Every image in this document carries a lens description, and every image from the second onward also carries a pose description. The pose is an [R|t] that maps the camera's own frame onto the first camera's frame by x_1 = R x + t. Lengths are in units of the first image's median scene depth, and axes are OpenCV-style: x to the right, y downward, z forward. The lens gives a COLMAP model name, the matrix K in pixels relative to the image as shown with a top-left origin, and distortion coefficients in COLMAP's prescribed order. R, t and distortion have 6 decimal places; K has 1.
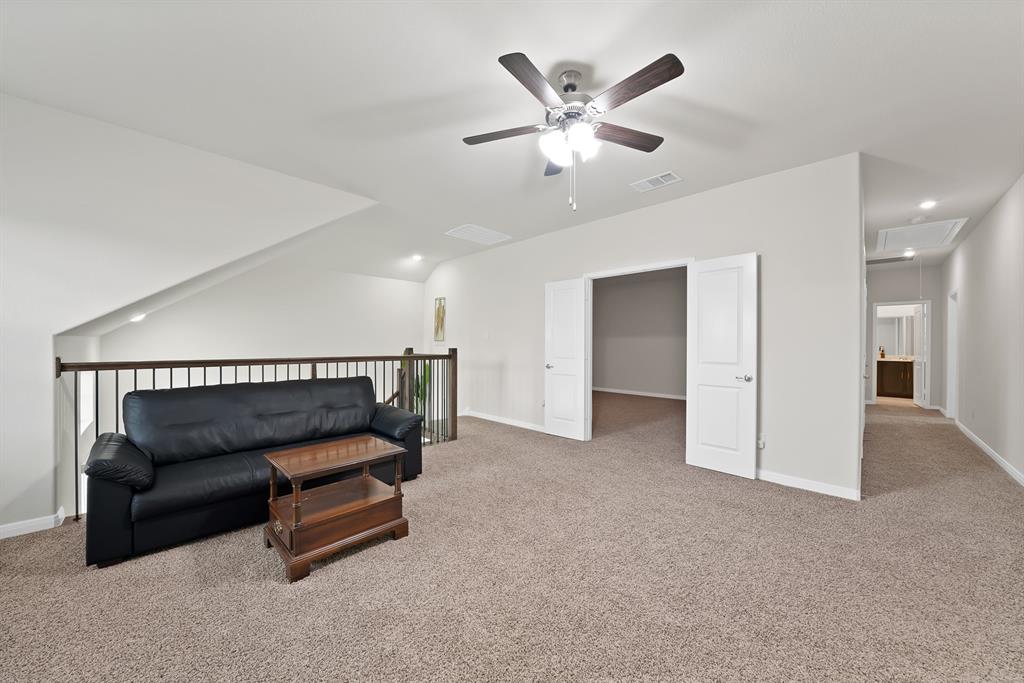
lens RADIAL K [[372.9, 0, 505.0], [0, 372.9, 343.4], [0, 0, 1]] dist [-0.012593, -0.000040]
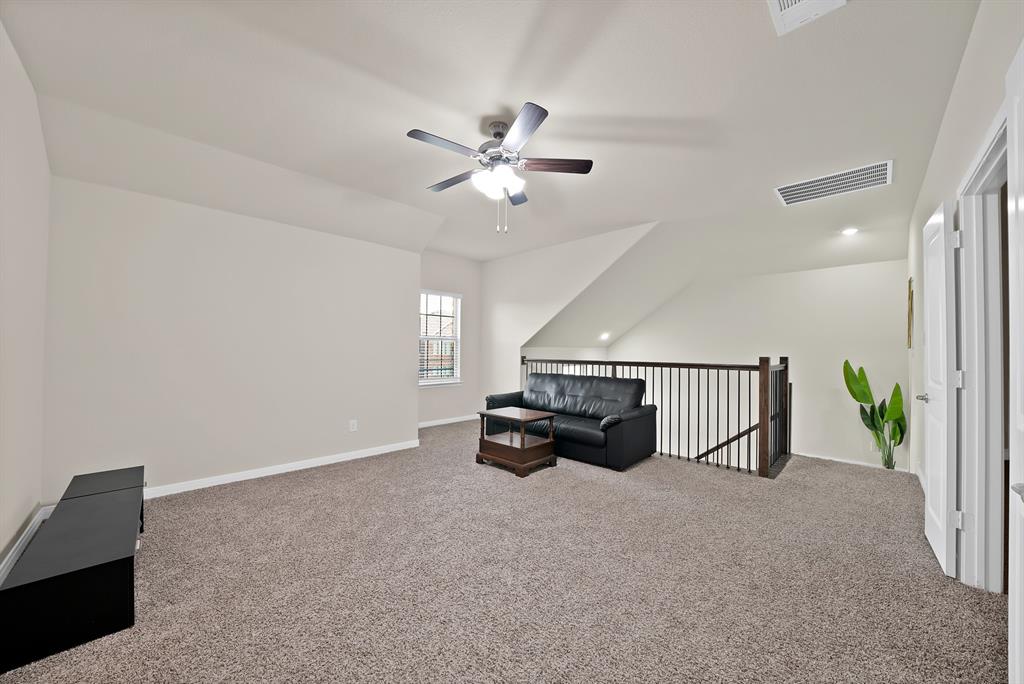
lens RADIAL K [[372.9, 0, 509.9], [0, 372.9, 345.1], [0, 0, 1]] dist [-0.012593, -0.000040]
pose [[-0.012570, -0.012479, -0.999843, 0.825797], [-0.000824, 0.999922, -0.012469, -0.002964], [0.999921, 0.000668, -0.012580, 0.634160]]
